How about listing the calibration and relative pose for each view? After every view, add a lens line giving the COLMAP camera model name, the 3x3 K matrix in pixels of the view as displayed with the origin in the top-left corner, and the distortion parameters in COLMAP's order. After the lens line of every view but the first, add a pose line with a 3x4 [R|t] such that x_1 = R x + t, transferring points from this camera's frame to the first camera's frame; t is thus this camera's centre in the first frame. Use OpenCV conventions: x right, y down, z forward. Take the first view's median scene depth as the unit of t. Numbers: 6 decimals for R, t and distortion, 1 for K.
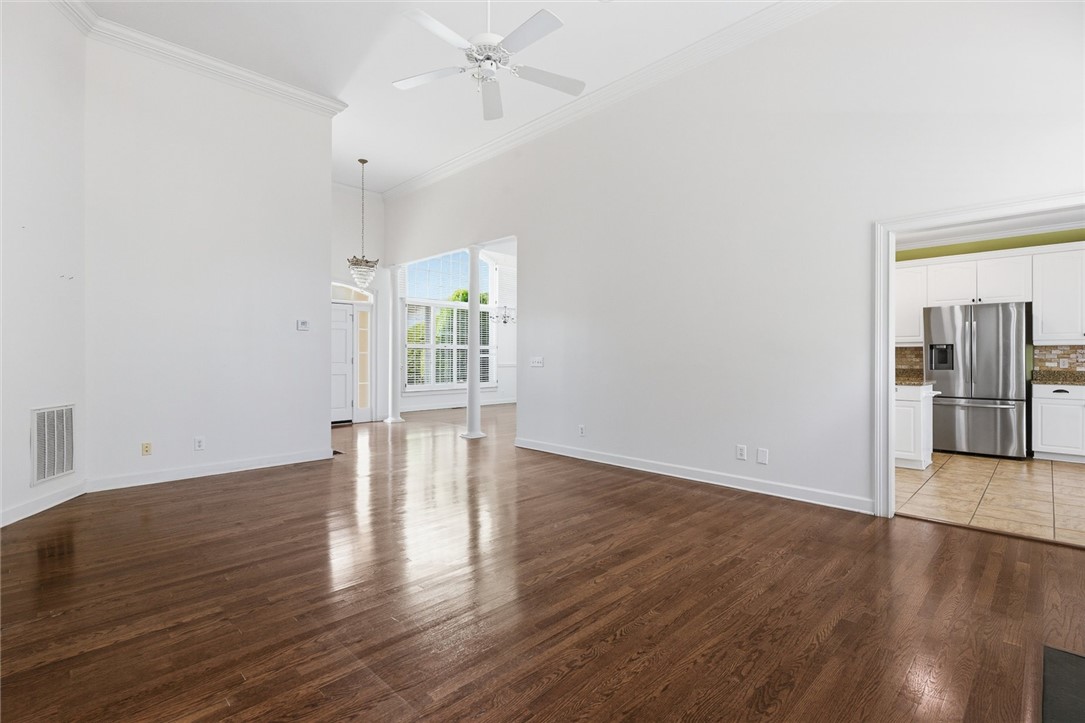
lens RADIAL K [[490.6, 0, 542.5], [0, 490.6, 361.5], [0, 0, 1]] dist [-0.000134, 0.000020]
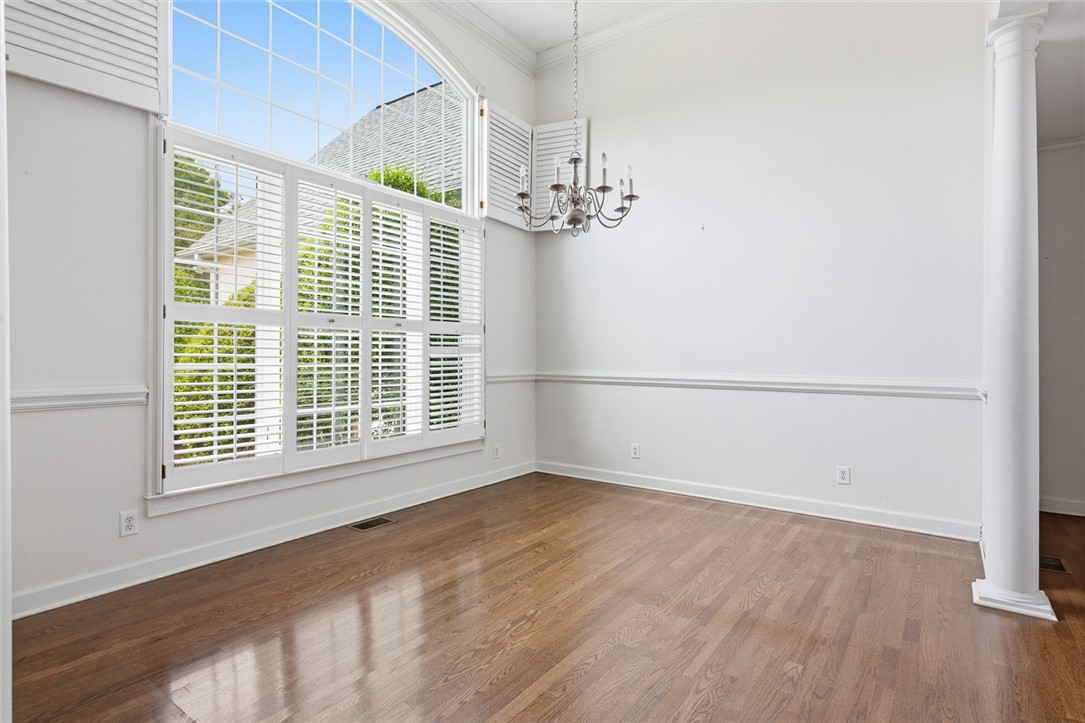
lens RADIAL K [[551.2, 0, 536.1], [0, 551.2, 356.4], [0, 0, 1]] dist [-0.000337, 0.000223]
pose [[0.988151, -0.000488, 0.153485, -0.134369], [0.001853, 0.999960, -0.008749, -0.006337], [-0.153475, 0.008930, 0.988112, 0.683043]]
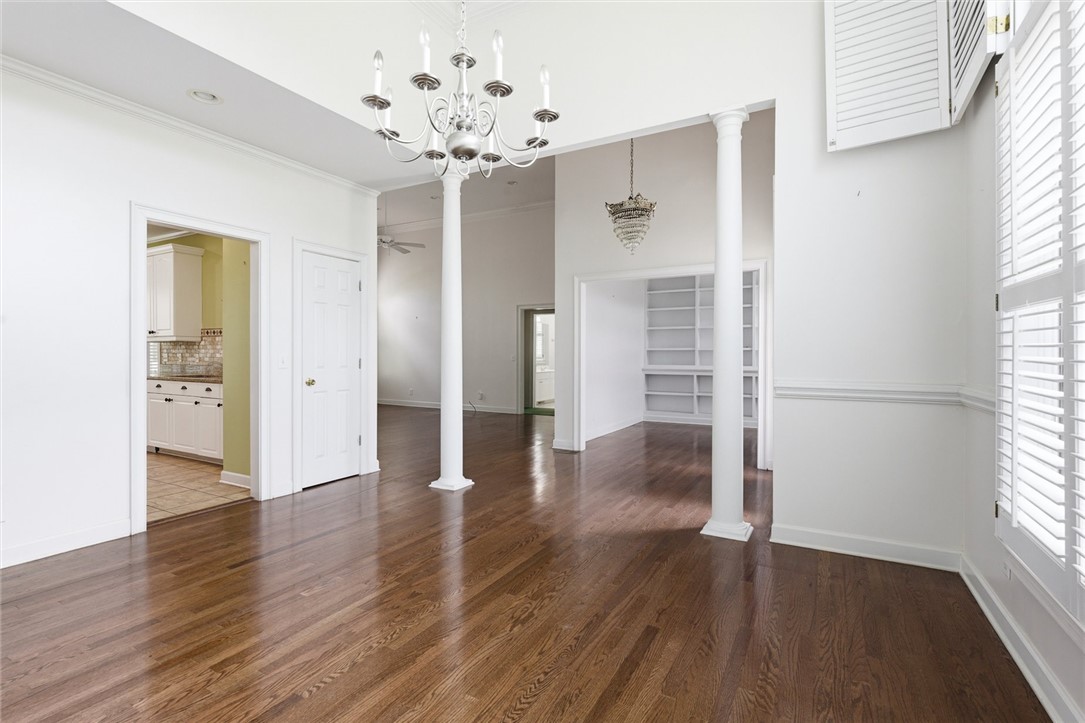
lens RADIAL K [[511.7, 0, 539.1], [0, 511.7, 357.0], [0, 0, 1]] dist [-0.000150, -0.000924]
pose [[-0.963103, -0.003736, -0.269107, -0.053392], [-0.007892, 0.999866, 0.014363, -0.011408], [0.269017, 0.015957, -0.963003, 1.115851]]
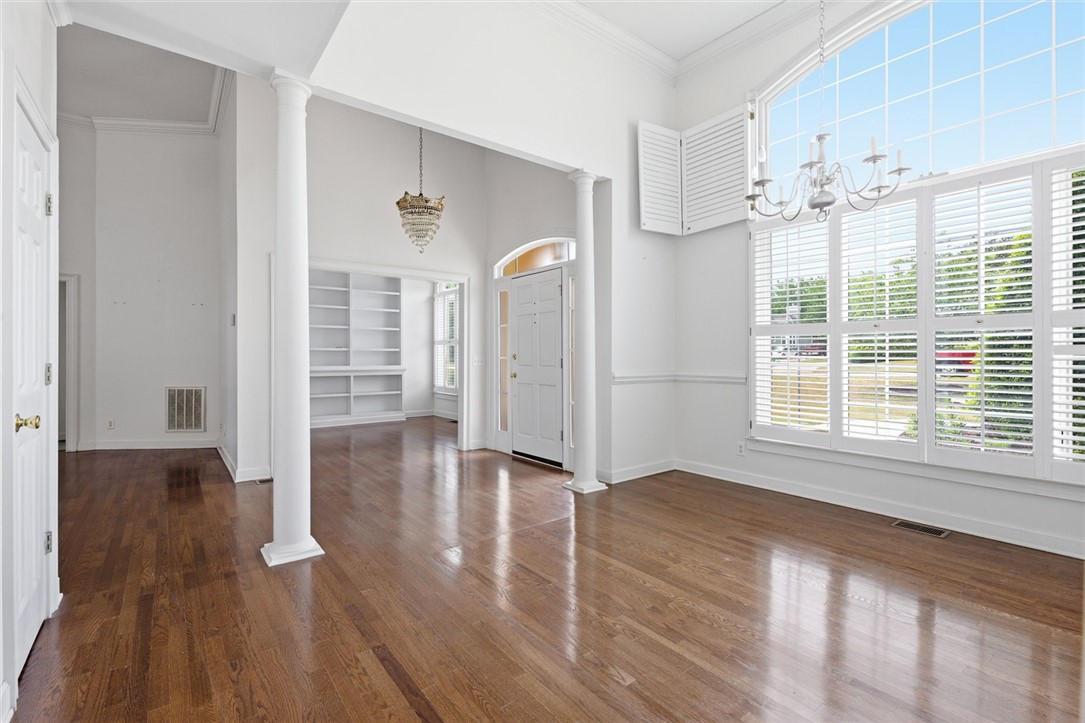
lens RADIAL K [[483.7, 0, 547.0], [0, 483.7, 355.4], [0, 0, 1]] dist [0.000373, -0.000328]
pose [[-0.115602, -0.005006, -0.993283, 0.150971], [-0.013473, 0.999903, -0.003471, -0.006988], [0.993204, 0.012981, -0.115658, 0.853310]]
